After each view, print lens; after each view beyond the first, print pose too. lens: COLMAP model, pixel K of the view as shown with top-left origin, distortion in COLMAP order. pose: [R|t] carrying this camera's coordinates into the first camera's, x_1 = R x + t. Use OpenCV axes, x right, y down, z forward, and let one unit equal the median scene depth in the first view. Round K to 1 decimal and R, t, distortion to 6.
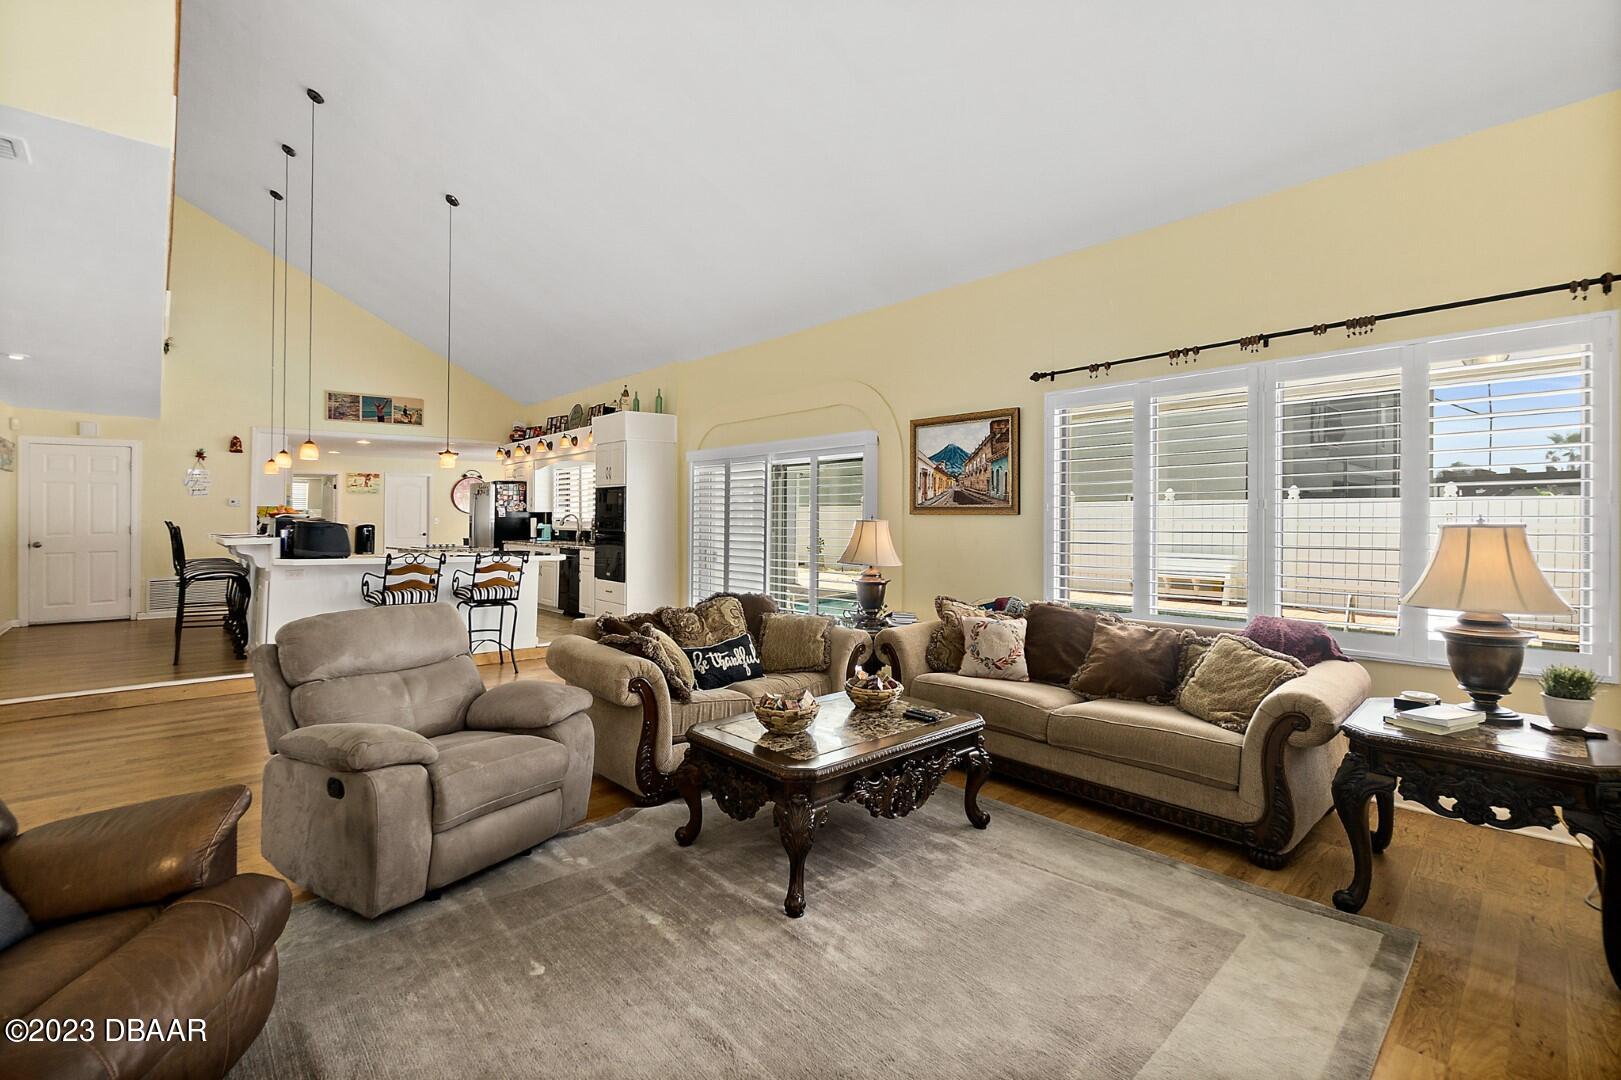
lens RADIAL K [[708.2, 0, 791.1], [0, 708.2, 504.0], [0, 0, 1]] dist [-0.001175, 0.000375]
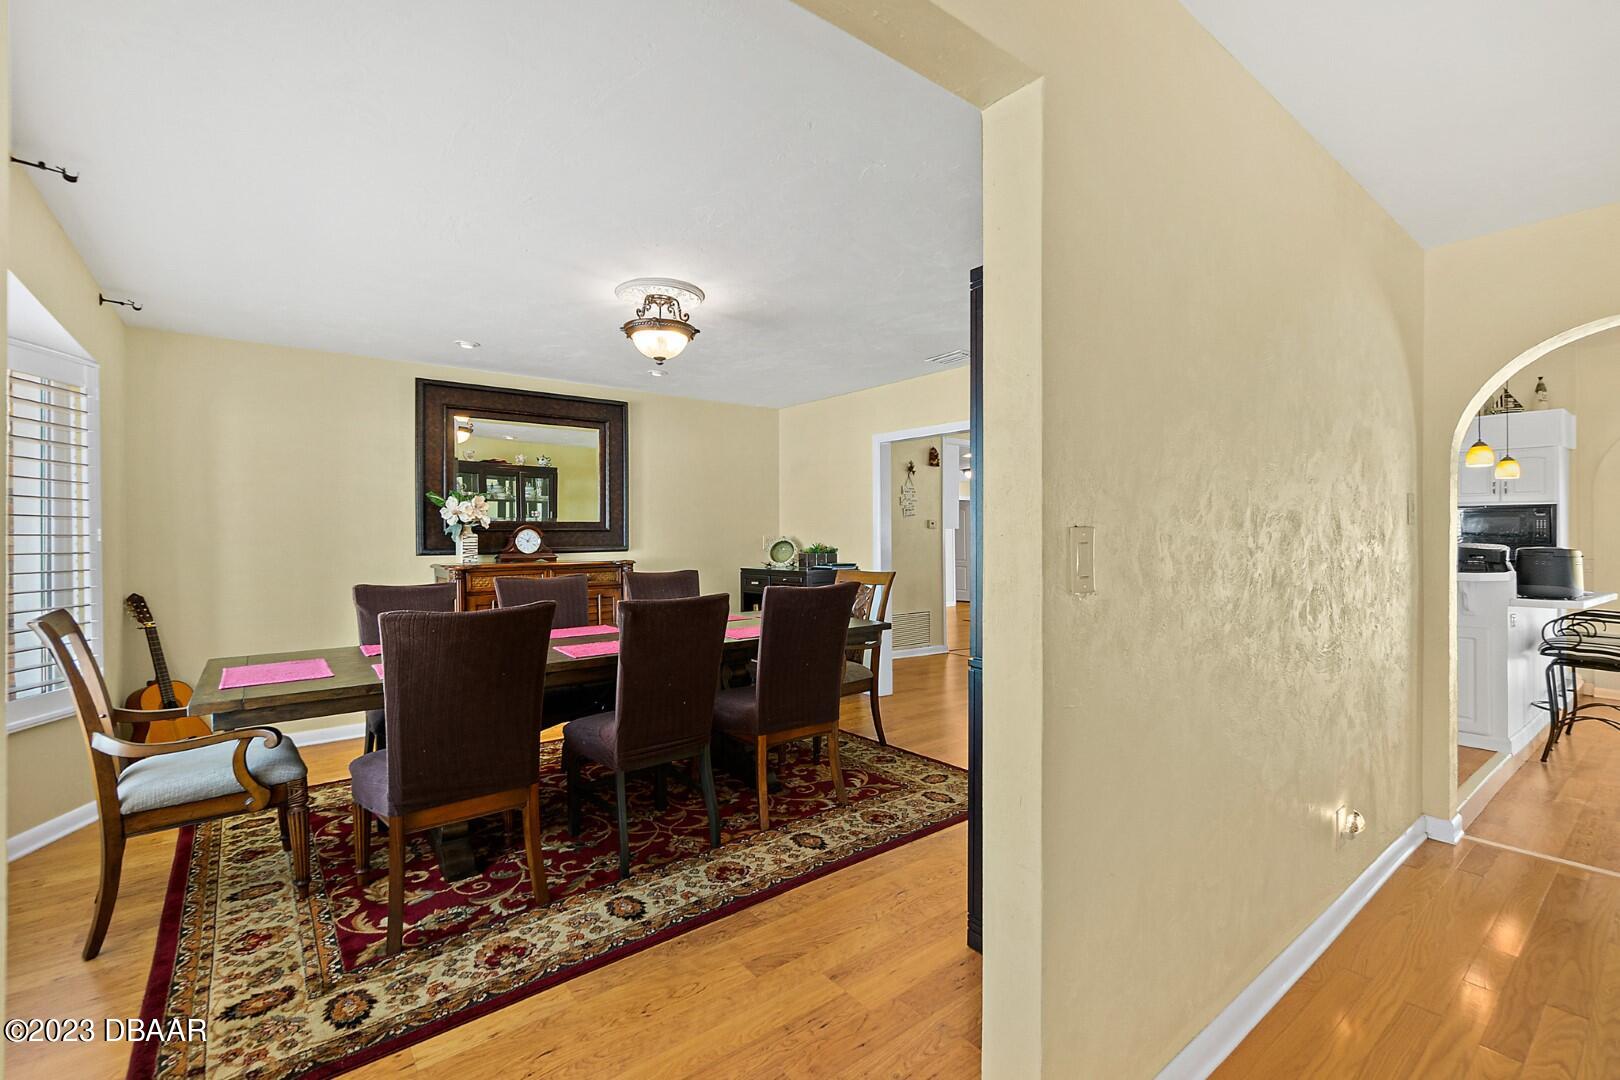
lens RADIAL K [[705.3, 0, 800.2], [0, 705.3, 536.9], [0, 0, 1]] dist [-0.004089, -0.000545]
pose [[0.997417, 0.001995, -0.071796, -1.425316], [-0.000910, 0.999885, 0.015130, 0.000784], [0.071818, -0.015026, 0.997305, 0.213965]]
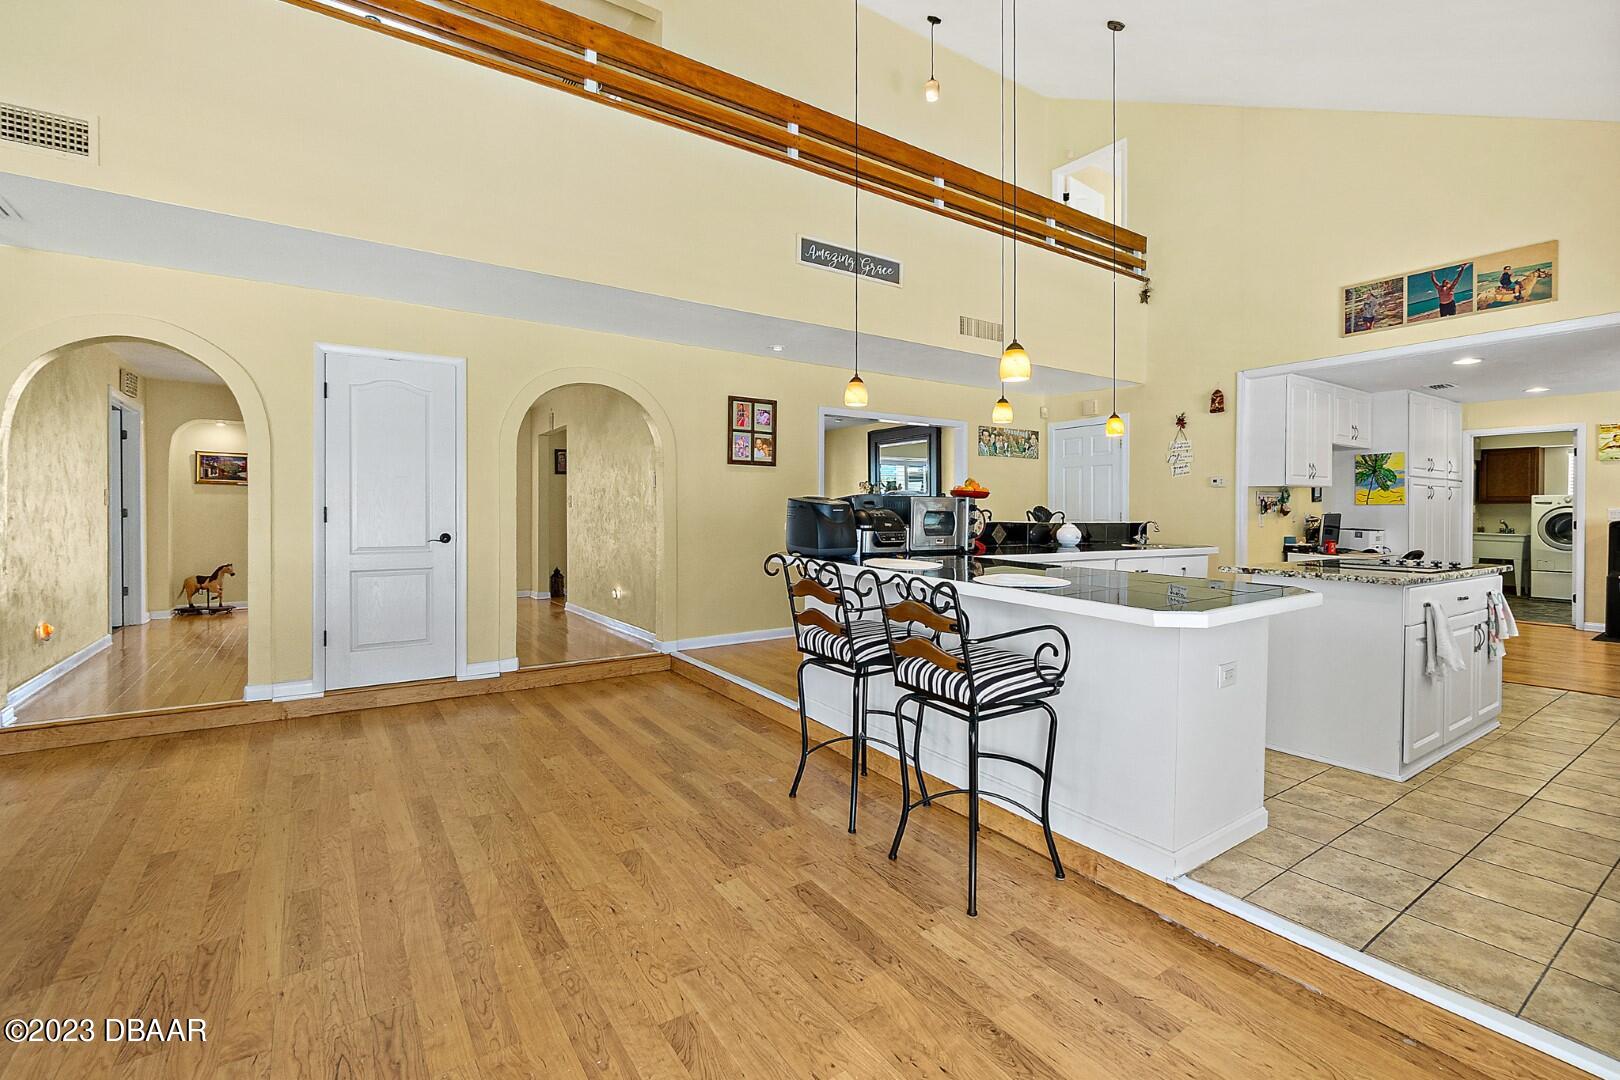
lens RADIAL K [[723.5, 0, 811.6], [0, 723.5, 511.8], [0, 0, 1]] dist [-0.004809, -0.000348]
pose [[-0.128264, 0.001891, -0.991738, -0.011071], [0.010959, 0.999940, 0.000489, 0.036874], [0.991680, -0.010806, -0.128277, 1.104152]]
